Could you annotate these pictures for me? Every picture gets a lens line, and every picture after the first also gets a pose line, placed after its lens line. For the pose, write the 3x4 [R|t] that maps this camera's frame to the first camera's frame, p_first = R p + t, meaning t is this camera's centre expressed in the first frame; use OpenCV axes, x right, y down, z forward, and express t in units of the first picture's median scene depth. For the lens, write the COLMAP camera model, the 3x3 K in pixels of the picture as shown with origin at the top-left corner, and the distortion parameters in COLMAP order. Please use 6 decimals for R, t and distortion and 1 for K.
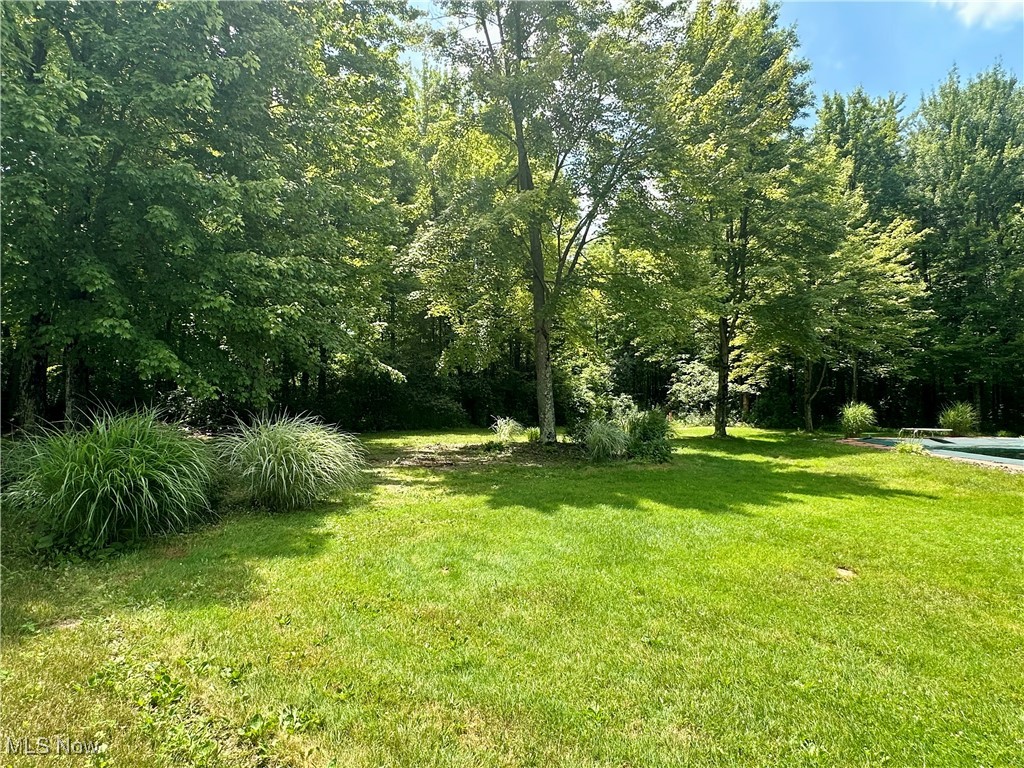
lens RADIAL K [[571.8, 0, 526.6], [0, 571.8, 384.6], [0, 0, 1]] dist [-0.004131, 0.000901]
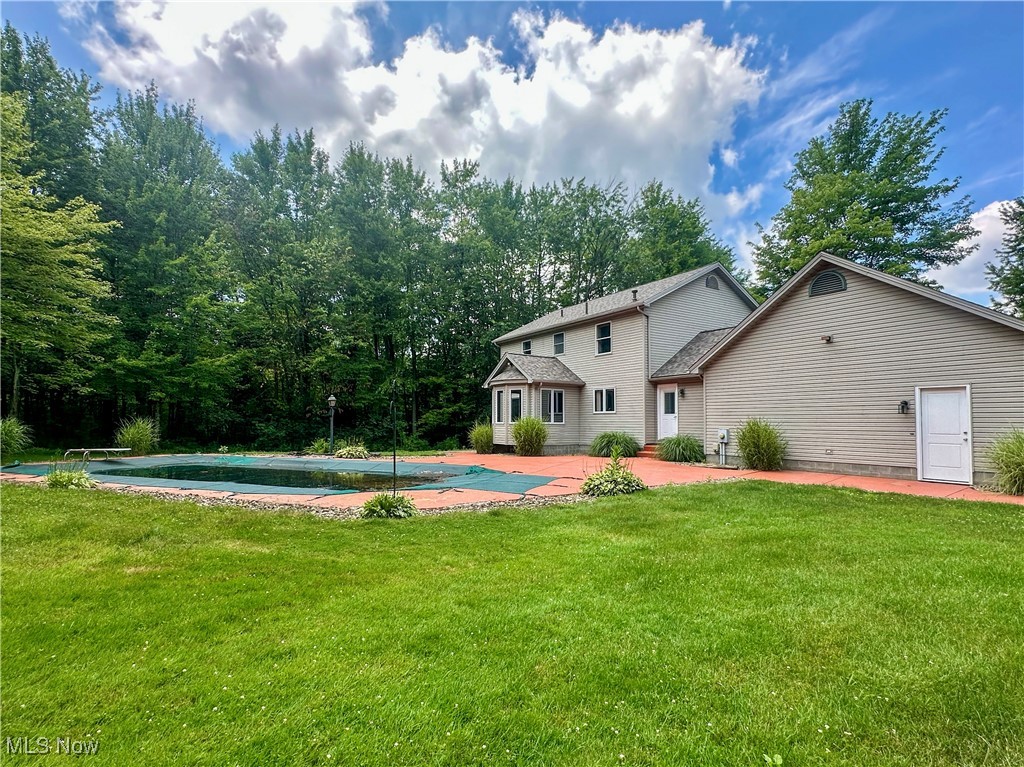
lens RADIAL K [[497.7, 0, 499.0], [0, 497.7, 404.1], [0, 0, 1]] dist [-0.003156, -0.001028]
pose [[0.291109, 0.038100, 0.955931, 0.155192], [-0.030372, 0.999071, -0.030571, 0.015123], [-0.956208, -0.020134, 0.291996, 0.207008]]
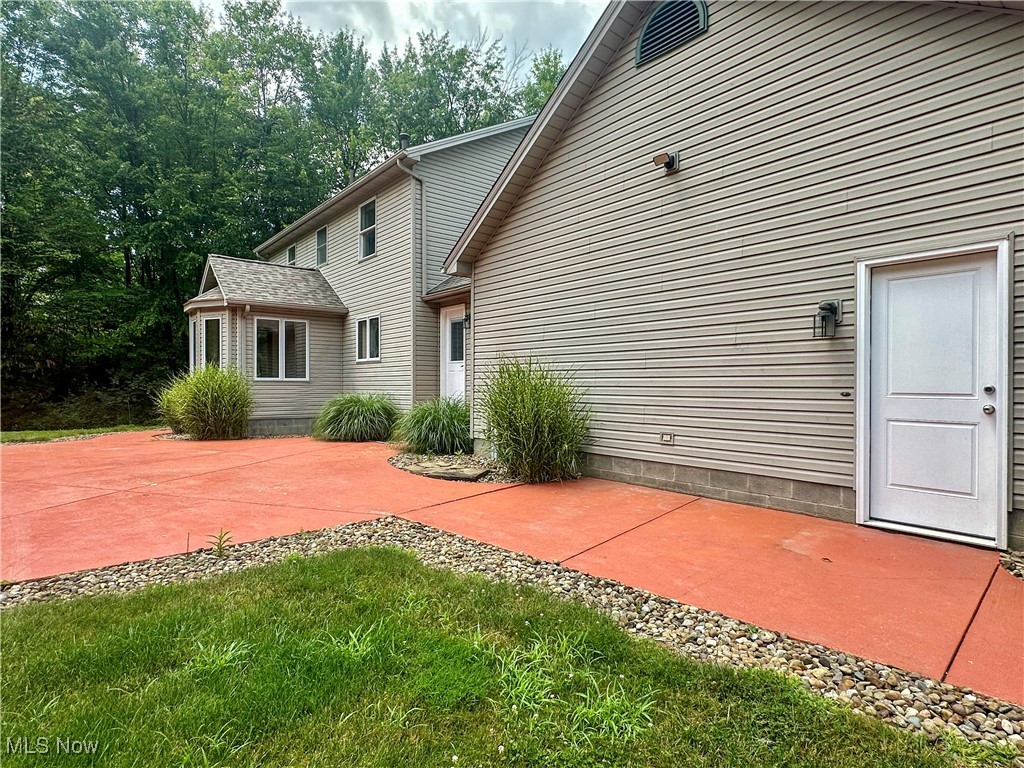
lens RADIAL K [[571.8, 0, 509.2], [0, 571.8, 386.0], [0, 0, 1]] dist [-0.004131, 0.000901]
pose [[0.160591, -0.001644, 0.987020, 0.496556], [-0.026737, 0.999624, 0.006015, 0.016042], [-0.986659, -0.027356, 0.160487, 0.057202]]
